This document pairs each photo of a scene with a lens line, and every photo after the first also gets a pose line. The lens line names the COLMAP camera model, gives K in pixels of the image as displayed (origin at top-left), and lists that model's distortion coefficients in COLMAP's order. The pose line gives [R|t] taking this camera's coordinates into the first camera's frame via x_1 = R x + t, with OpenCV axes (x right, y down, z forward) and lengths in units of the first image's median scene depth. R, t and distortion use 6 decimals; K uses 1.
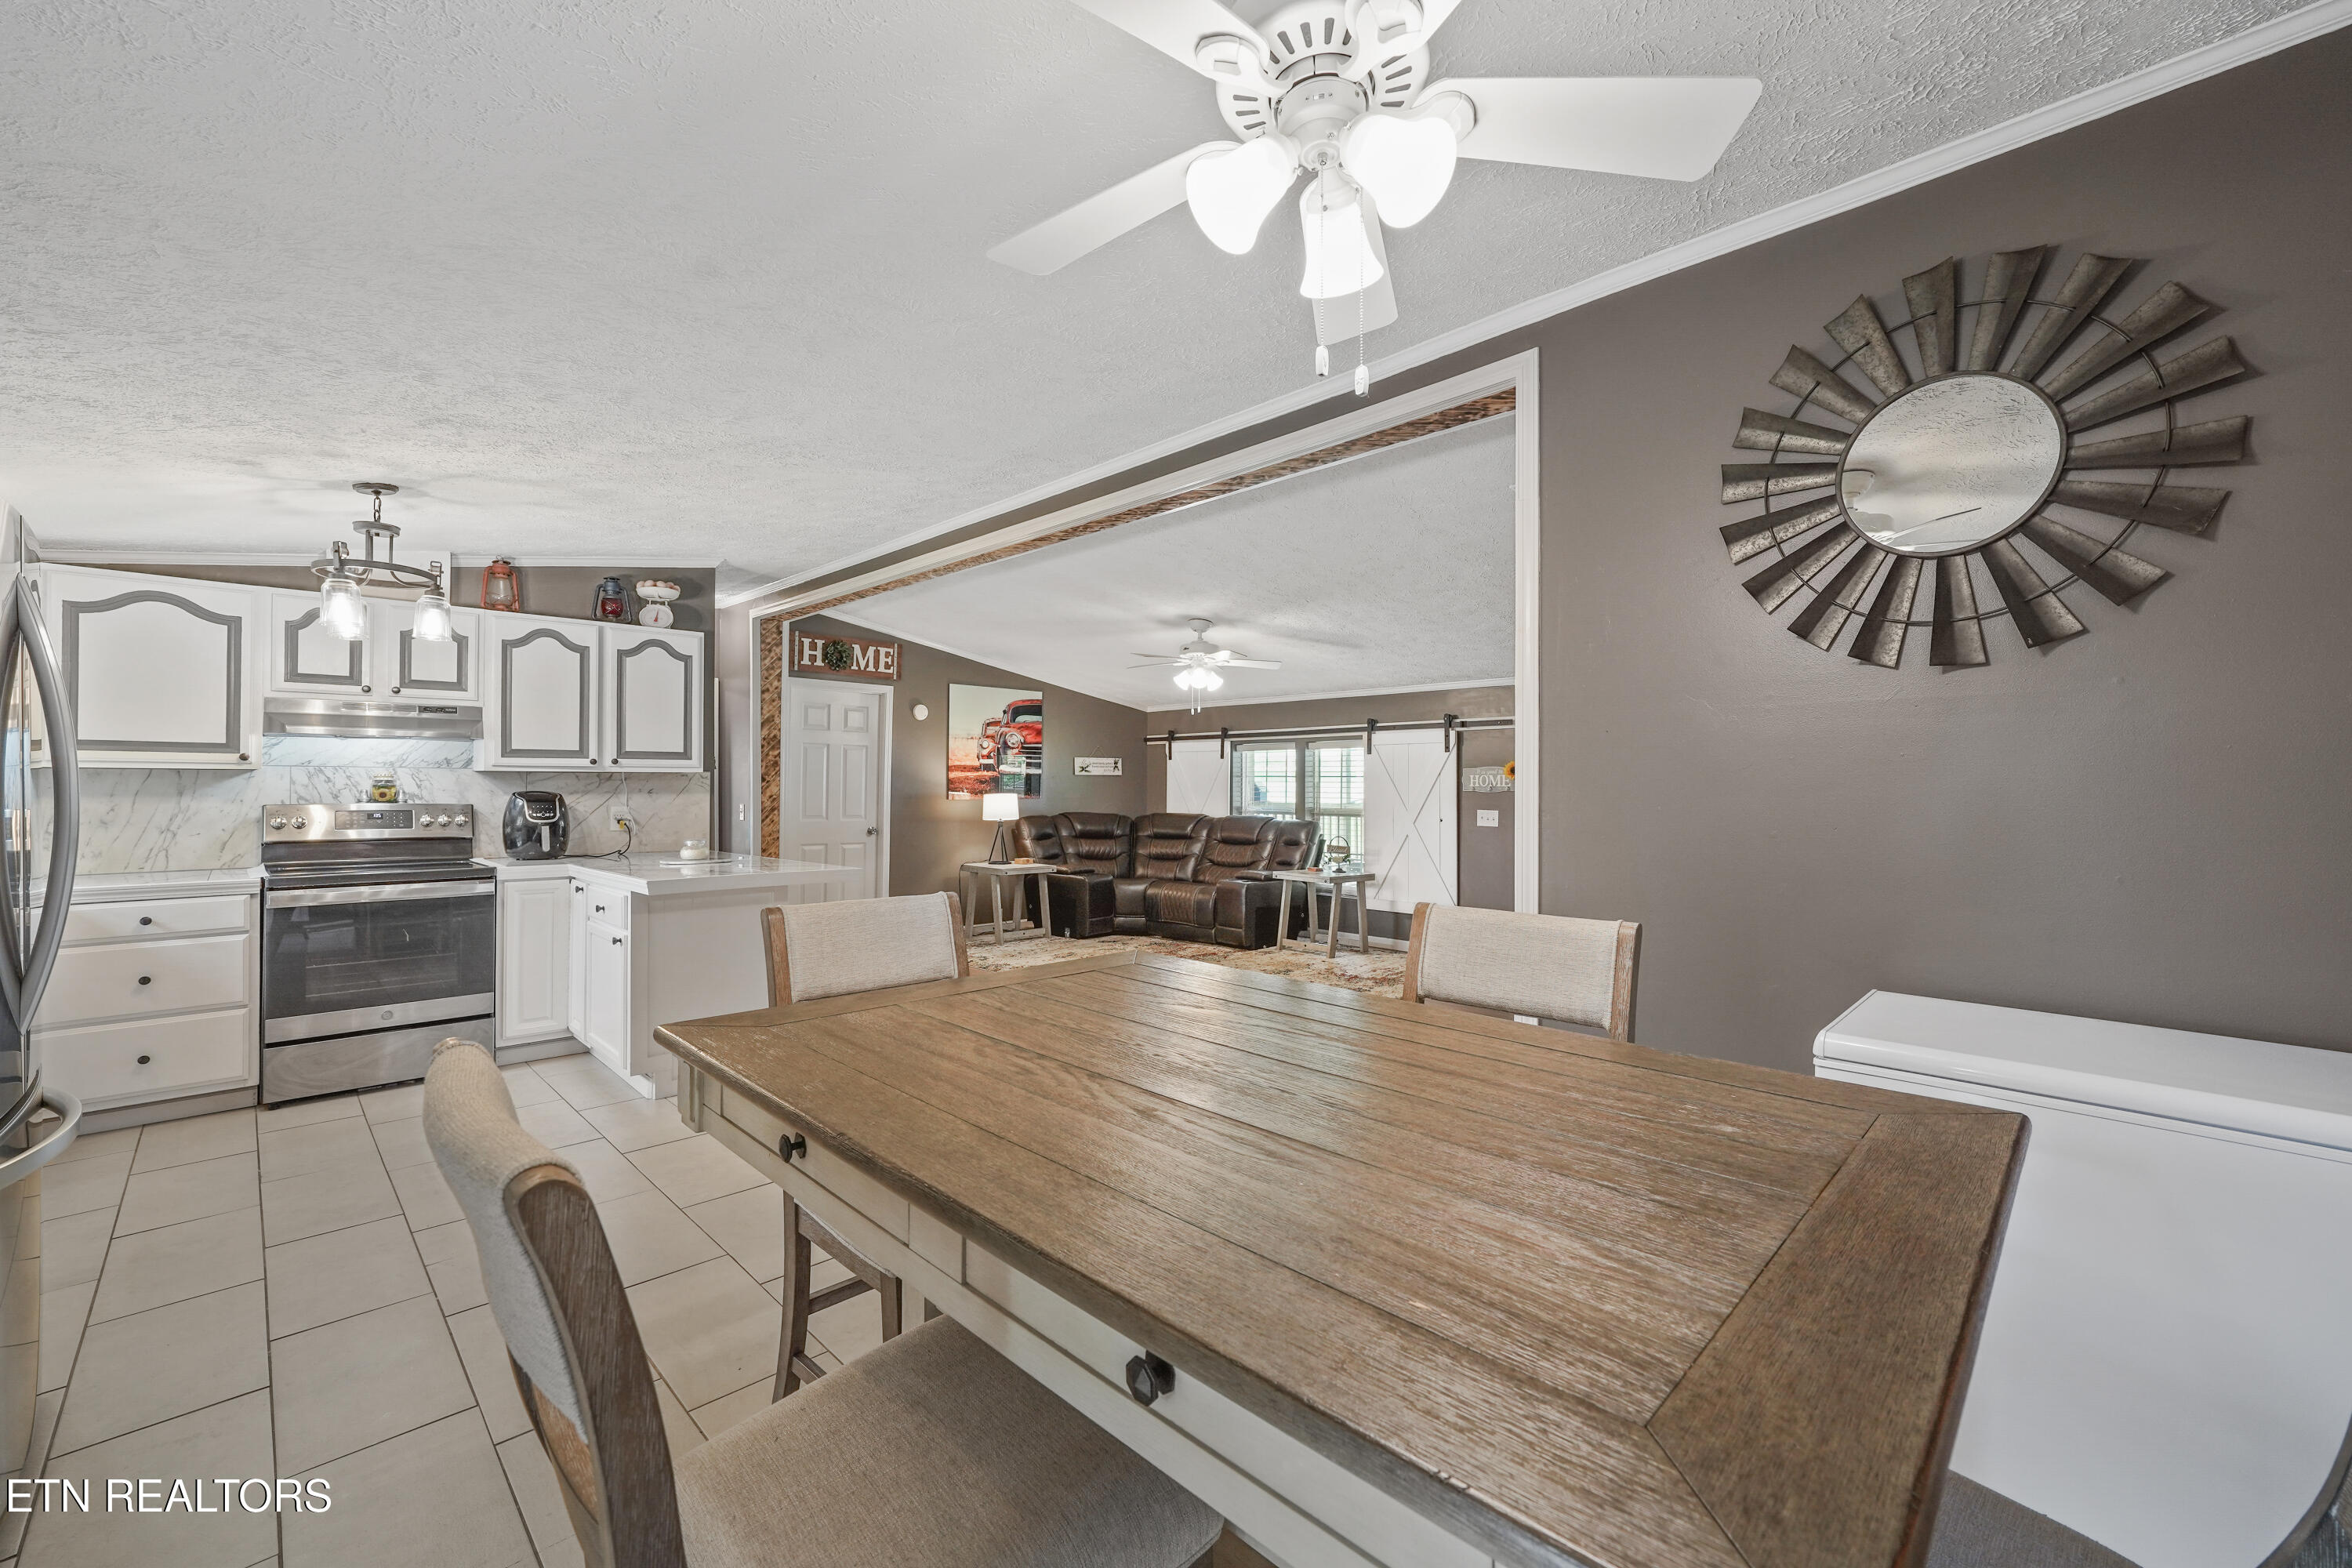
lens RADIAL K [[947.1, 0, 1169.7], [0, 947.1, 778.4], [0, 0, 1]] dist [-0.006054, 0.000077]
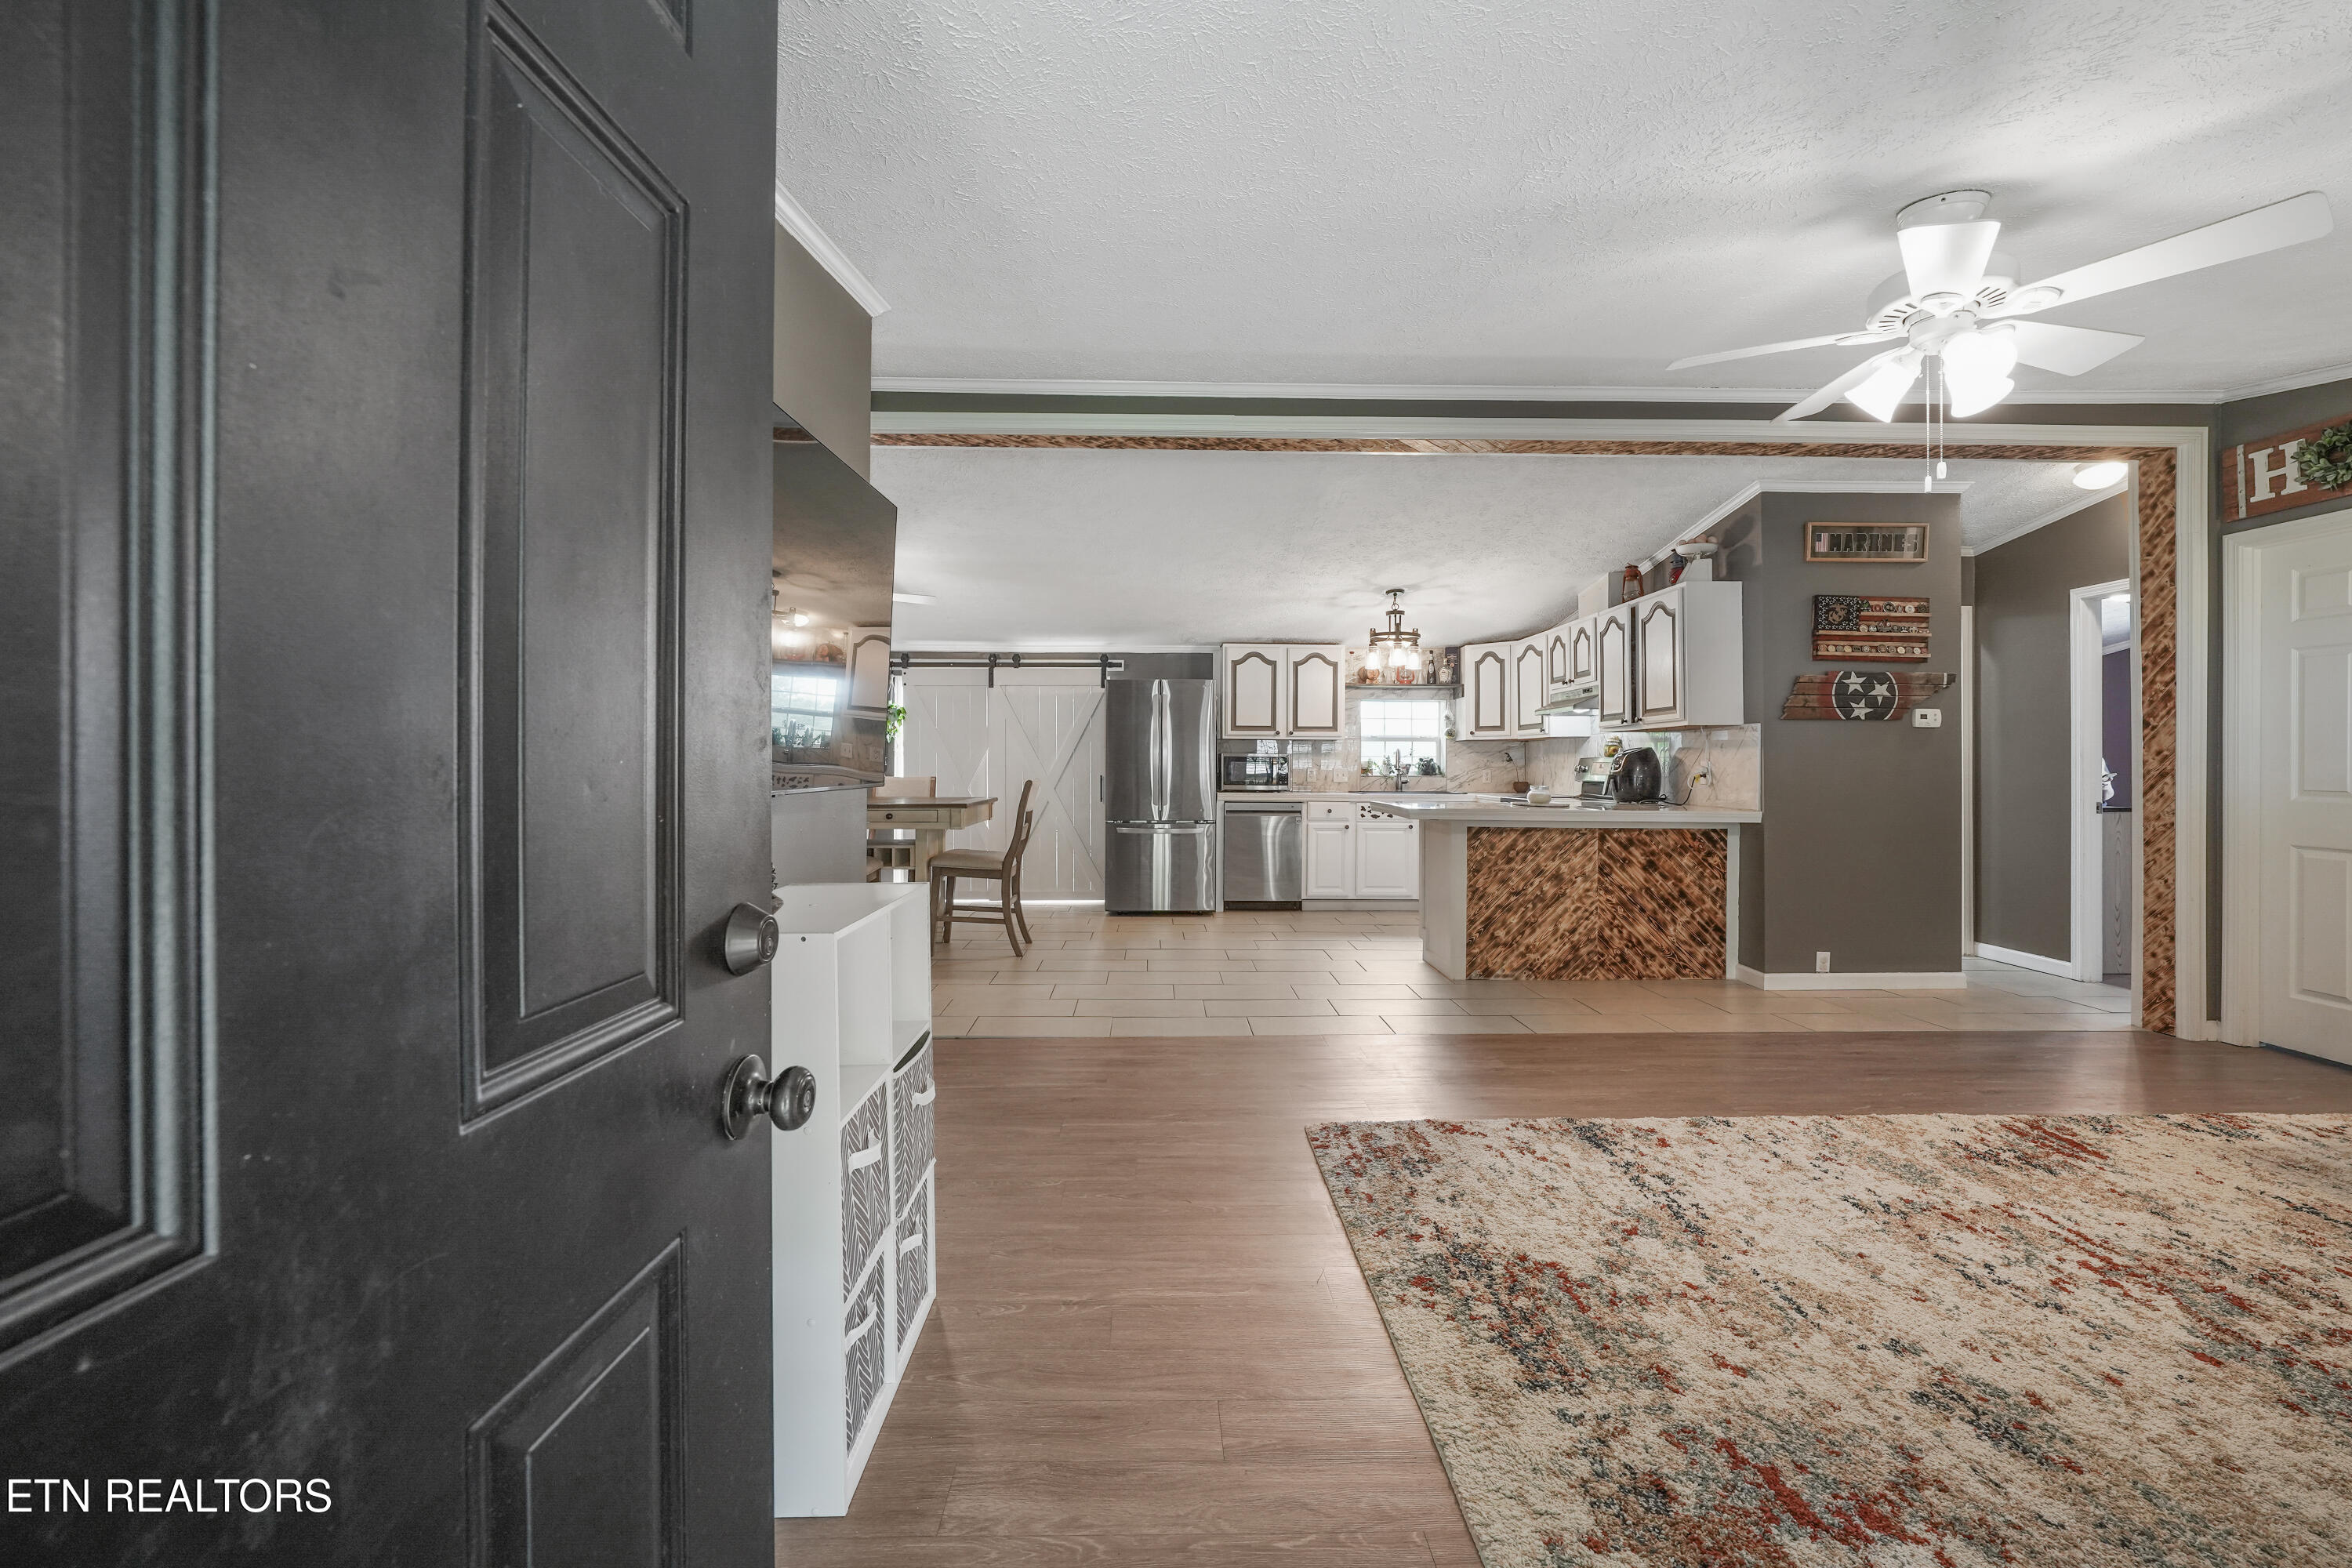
lens RADIAL K [[938.1, 0, 1170.8], [0, 938.1, 767.0], [0, 0, 1]] dist [-0.020162, 0.006559]
pose [[-0.691508, -0.004404, -0.722355, 0.387140], [0.000388, 0.999979, -0.006467, 0.029095], [0.722369, -0.004752, -0.691492, 0.881401]]
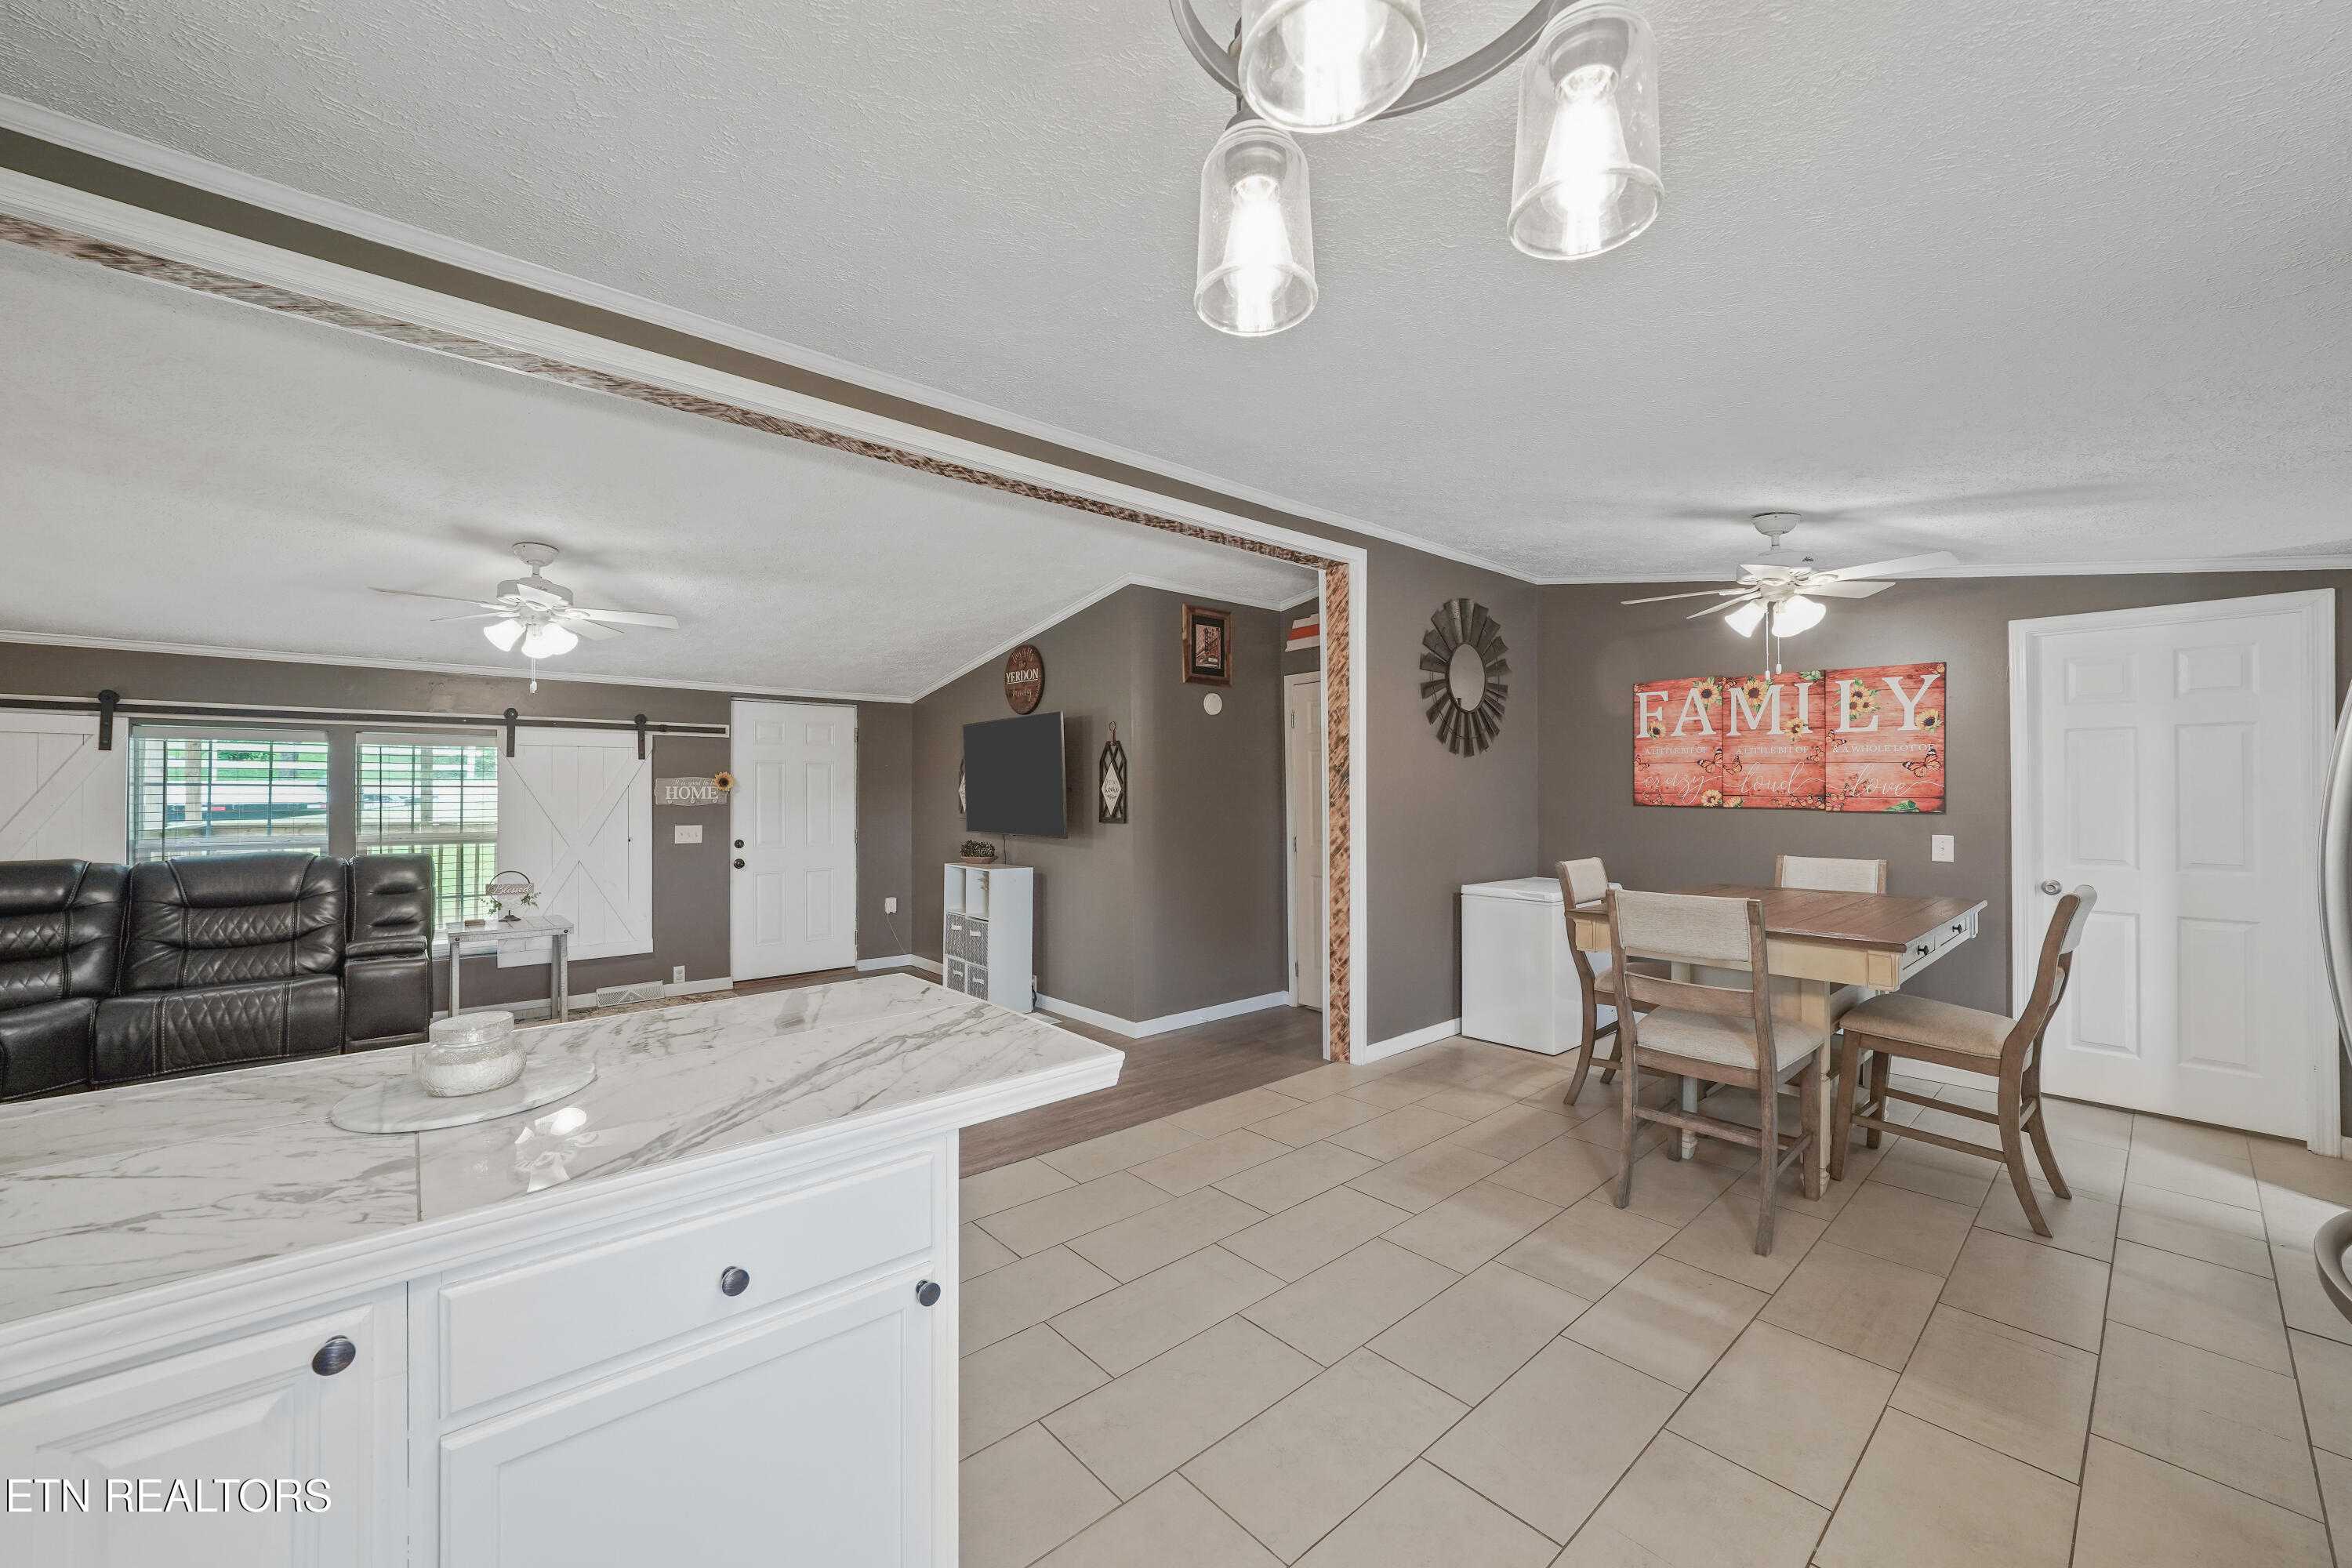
lens RADIAL K [[904.0, 0, 1176.0], [0, 904.0, 784.0], [0, 0, 1]] dist [-0.019538, 0.005349]
pose [[0.062694, 0.003199, 0.998028, -0.466456], [-0.009453, 0.999952, -0.002612, -0.007784], [-0.997988, -0.009271, 0.062721, 0.455067]]
